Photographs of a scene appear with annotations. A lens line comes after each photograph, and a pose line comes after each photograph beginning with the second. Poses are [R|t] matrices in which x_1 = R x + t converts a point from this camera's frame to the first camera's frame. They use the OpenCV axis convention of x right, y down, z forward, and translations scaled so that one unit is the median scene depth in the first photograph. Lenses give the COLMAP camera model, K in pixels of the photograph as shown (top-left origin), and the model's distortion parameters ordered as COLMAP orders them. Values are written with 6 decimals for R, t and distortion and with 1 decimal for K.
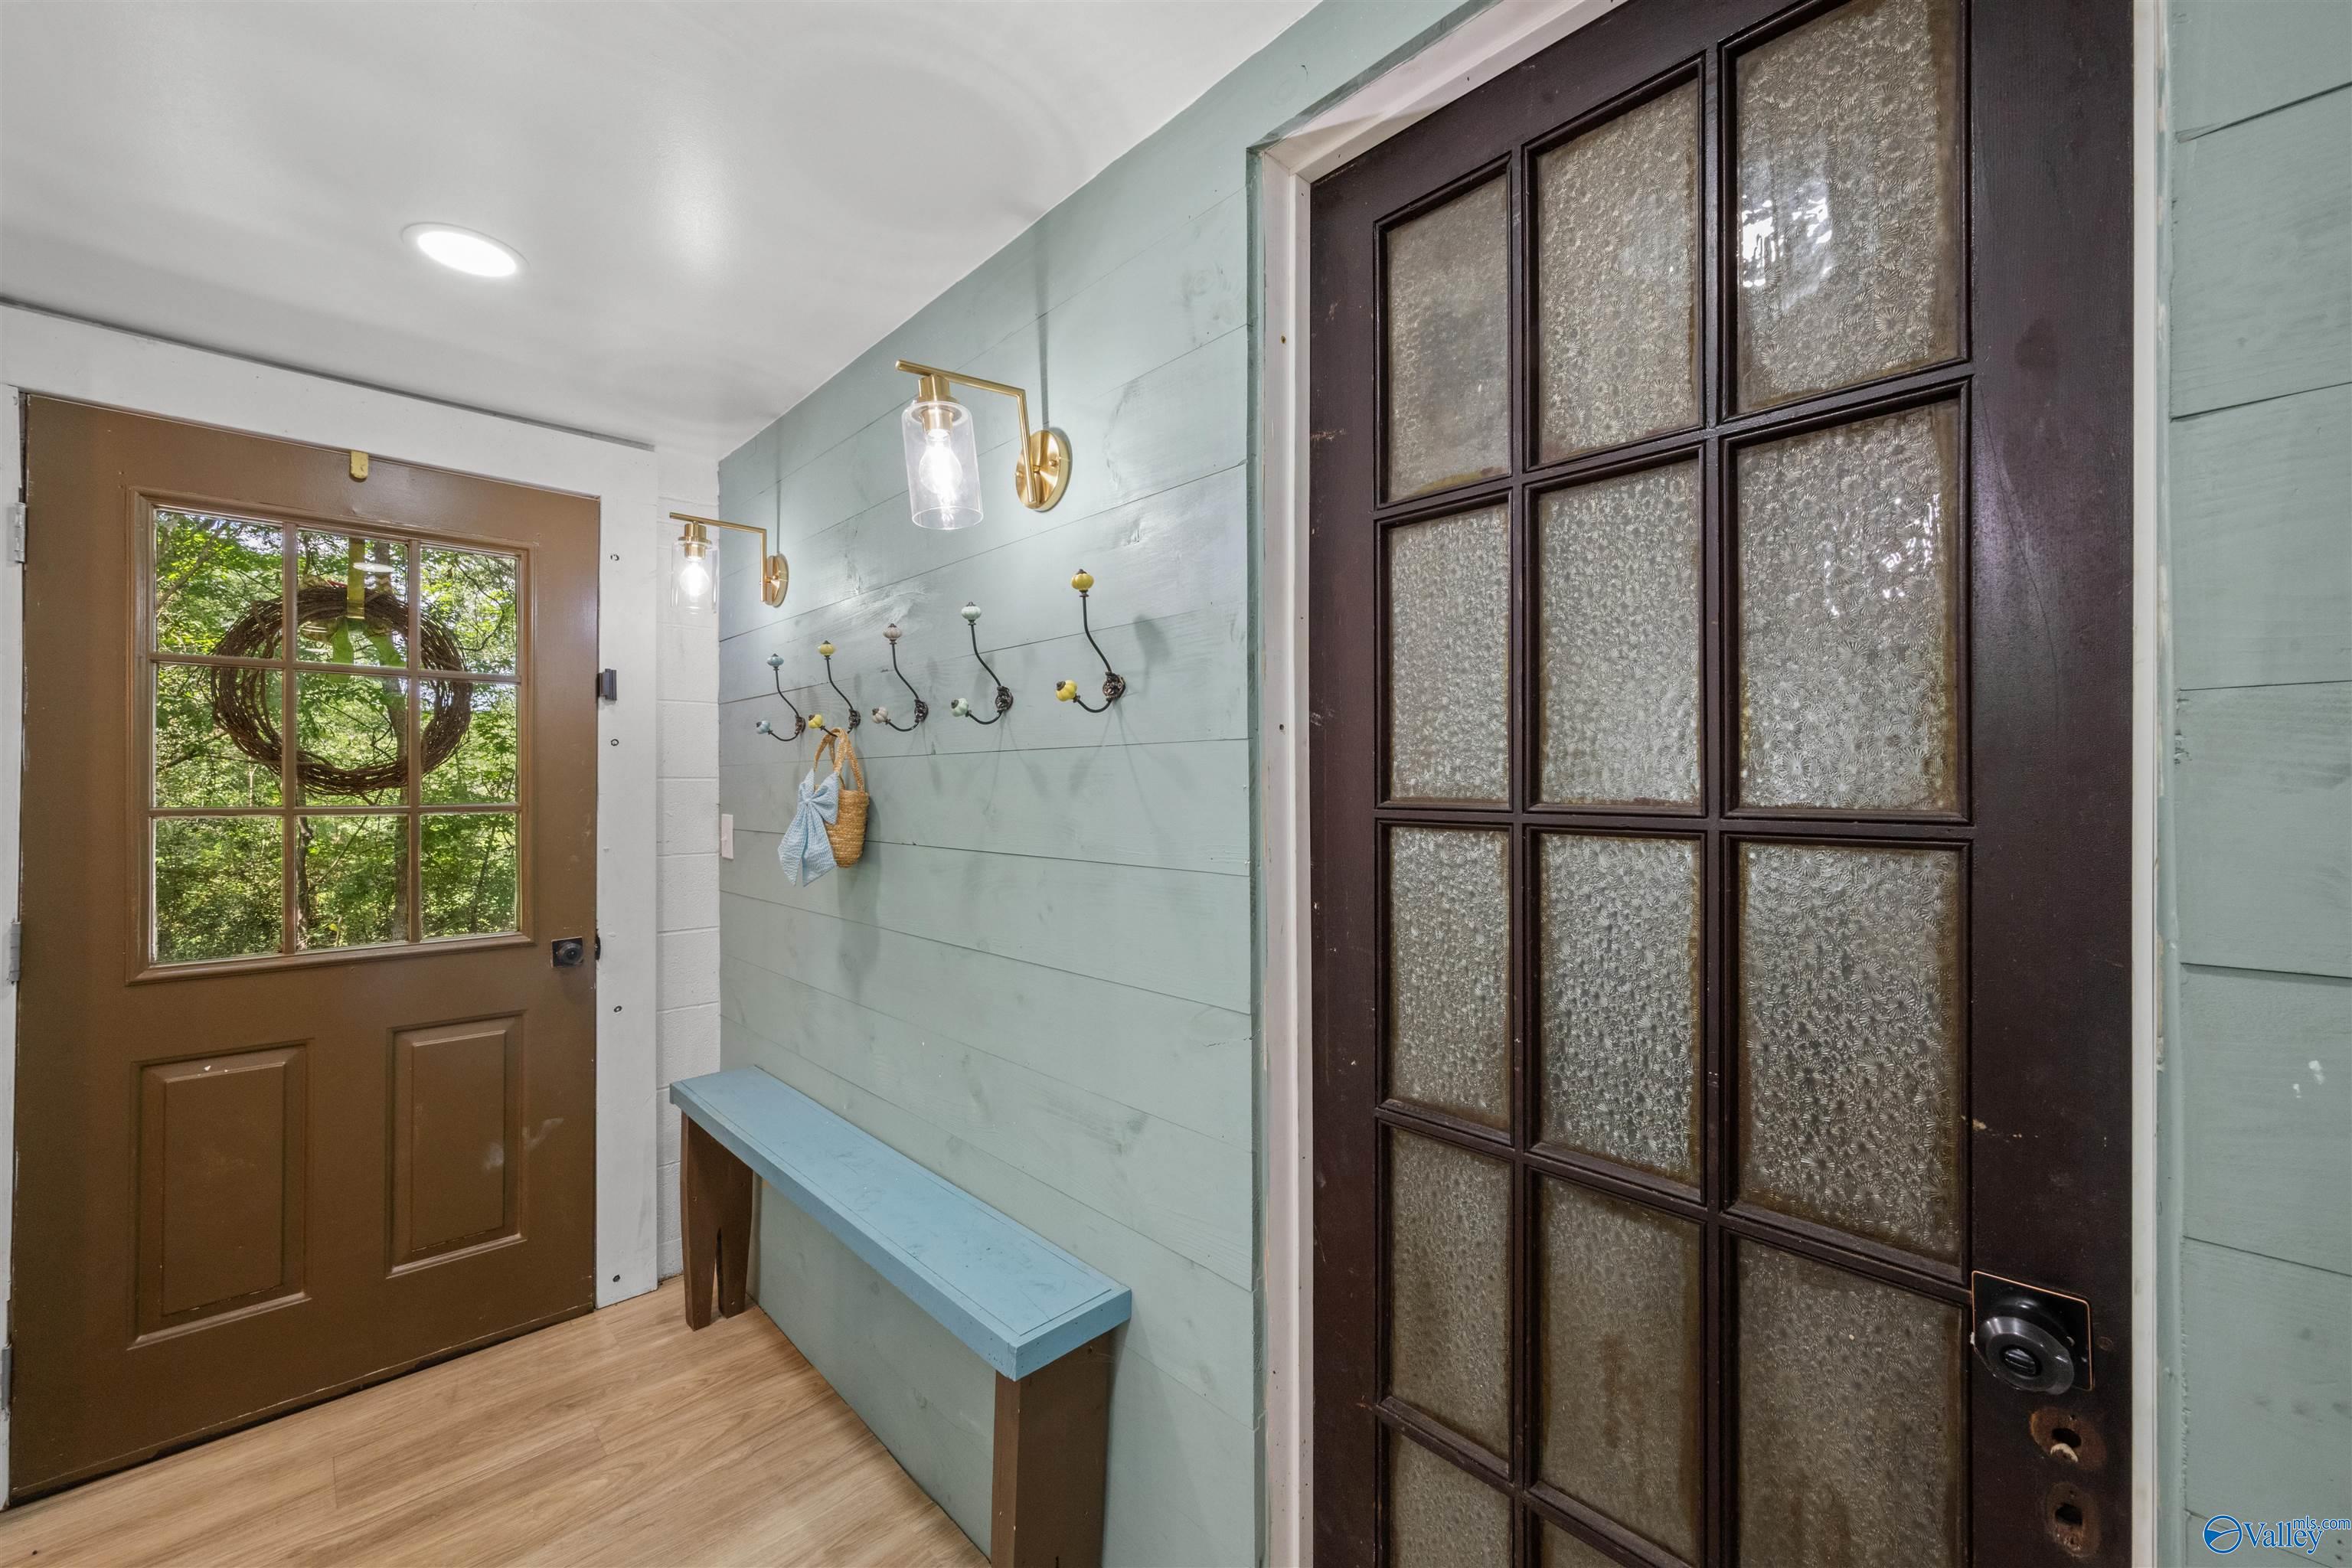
lens RADIAL K [[927.2, 0, 1173.5], [0, 927.2, 778.7], [0, 0, 1]] dist [-0.002317, 0.000737]
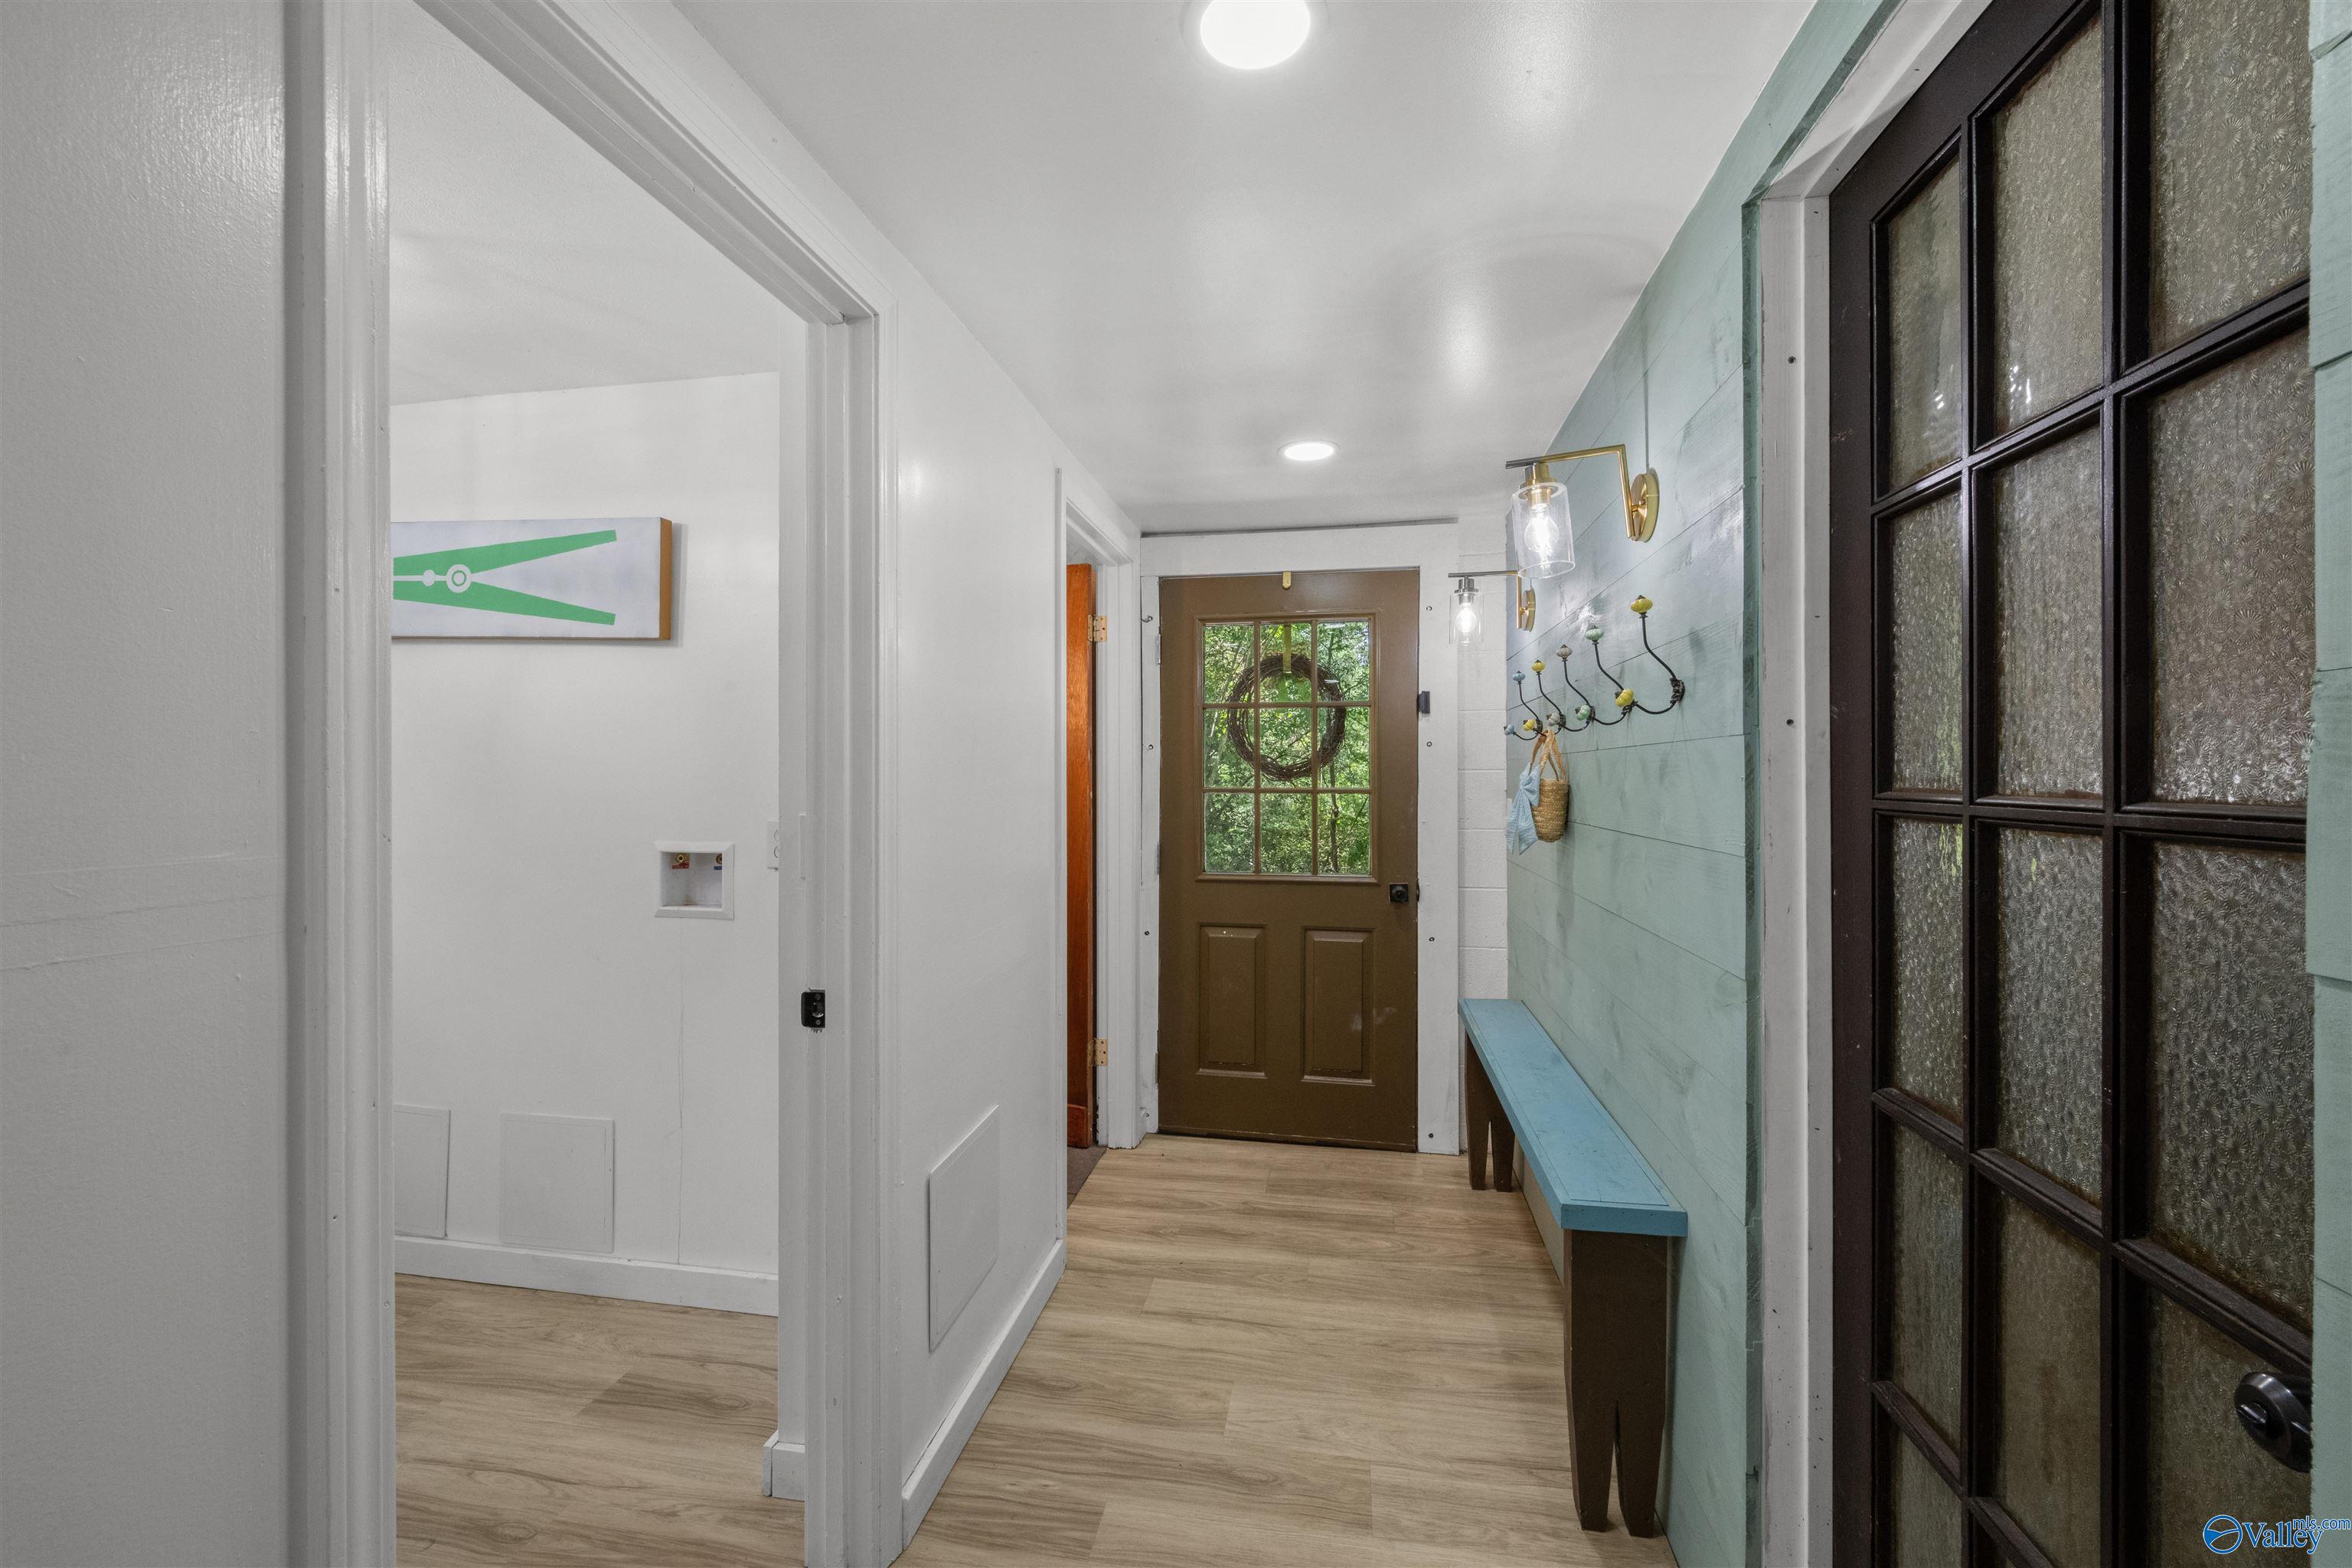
lens RADIAL K [[934.9, 0, 1174.6], [0, 934.9, 778.9], [0, 0, 1]] dist [-0.001481, -0.000275]
pose [[0.582837, 0.003784, -0.812580, 0.430174], [0.004935, 0.999954, 0.008196, -0.001595], [0.812574, -0.008787, 0.582792, -0.156856]]
